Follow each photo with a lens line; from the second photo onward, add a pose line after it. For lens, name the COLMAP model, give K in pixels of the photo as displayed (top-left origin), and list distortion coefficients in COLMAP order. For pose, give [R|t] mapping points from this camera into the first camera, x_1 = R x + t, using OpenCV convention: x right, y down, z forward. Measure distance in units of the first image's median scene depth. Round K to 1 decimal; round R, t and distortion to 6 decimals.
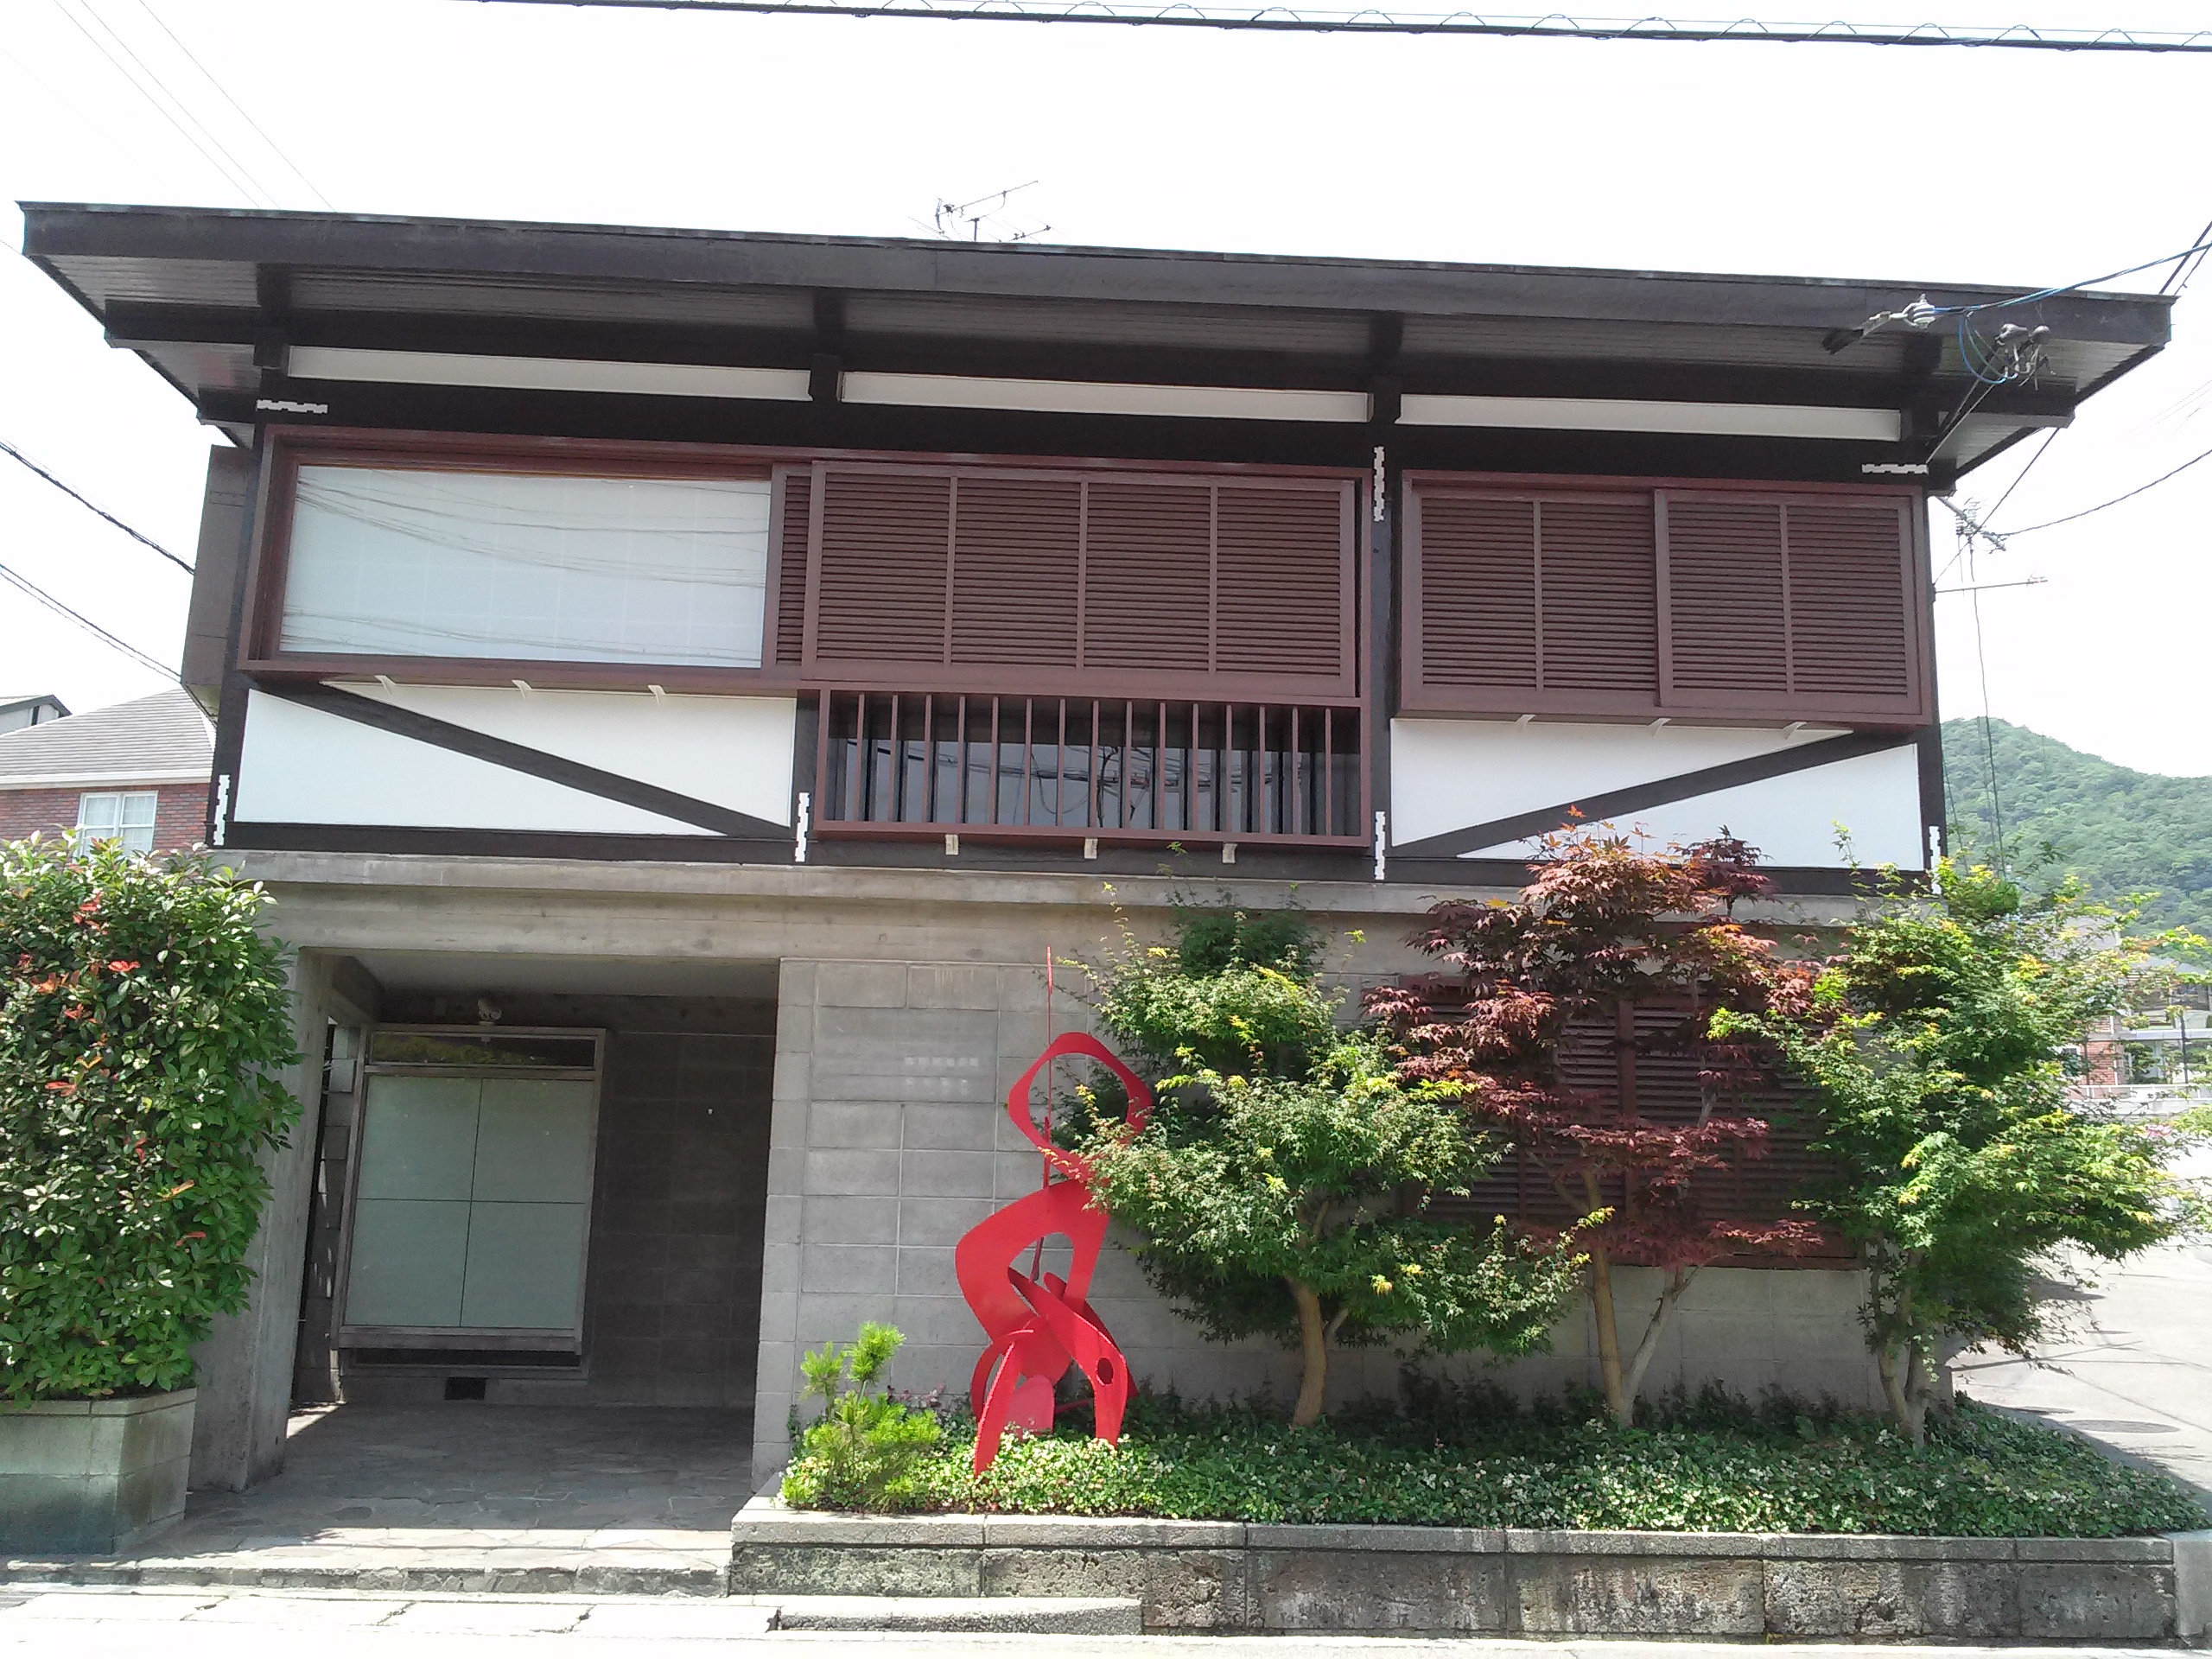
lens RADIAL K [[1935.0, 0, 1135.1], [0, 1935.0, 828.1], [0, 0, 1]] dist [0.029797, -0.051133]
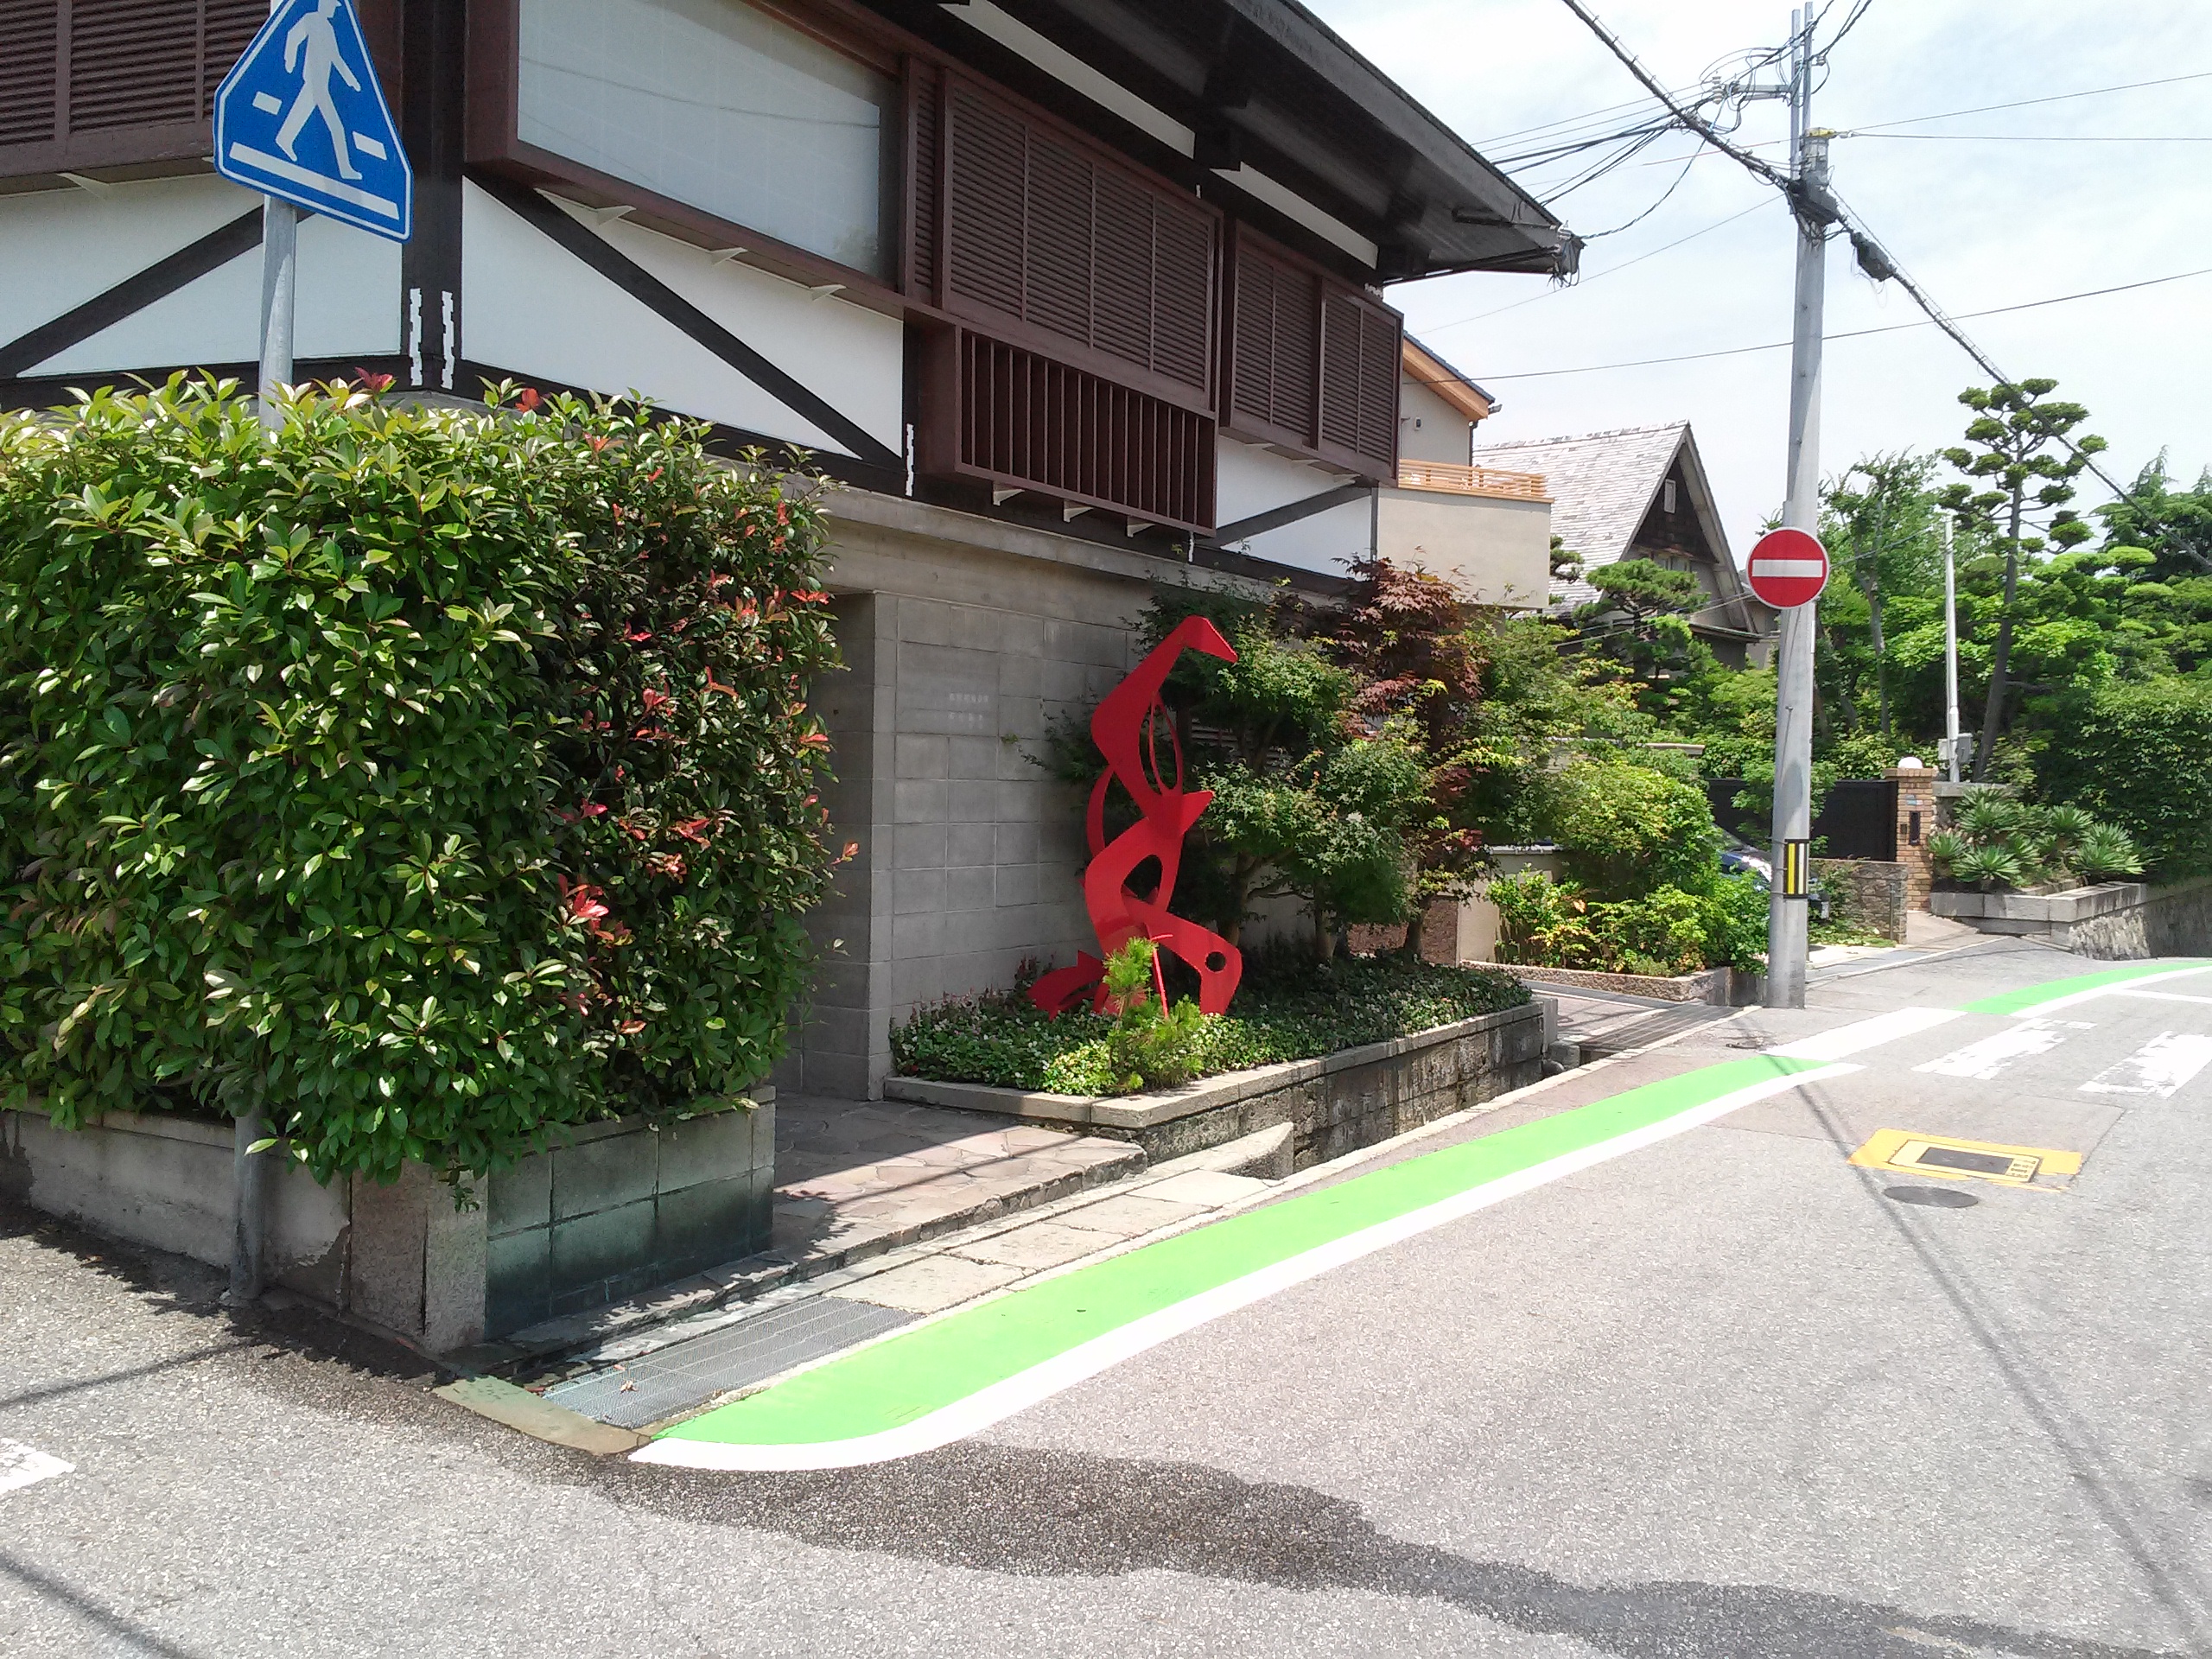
lens RADIAL K [[1940.1, 0, 1115.1], [0, 1940.1, 816.3], [0, 0, 1]] dist [0.035061, -0.085354]
pose [[0.552996, -0.021374, 0.832909, -0.947992], [-0.175192, 0.974339, 0.141320, 0.018225], [-0.814557, -0.224068, 0.535061, 0.343531]]
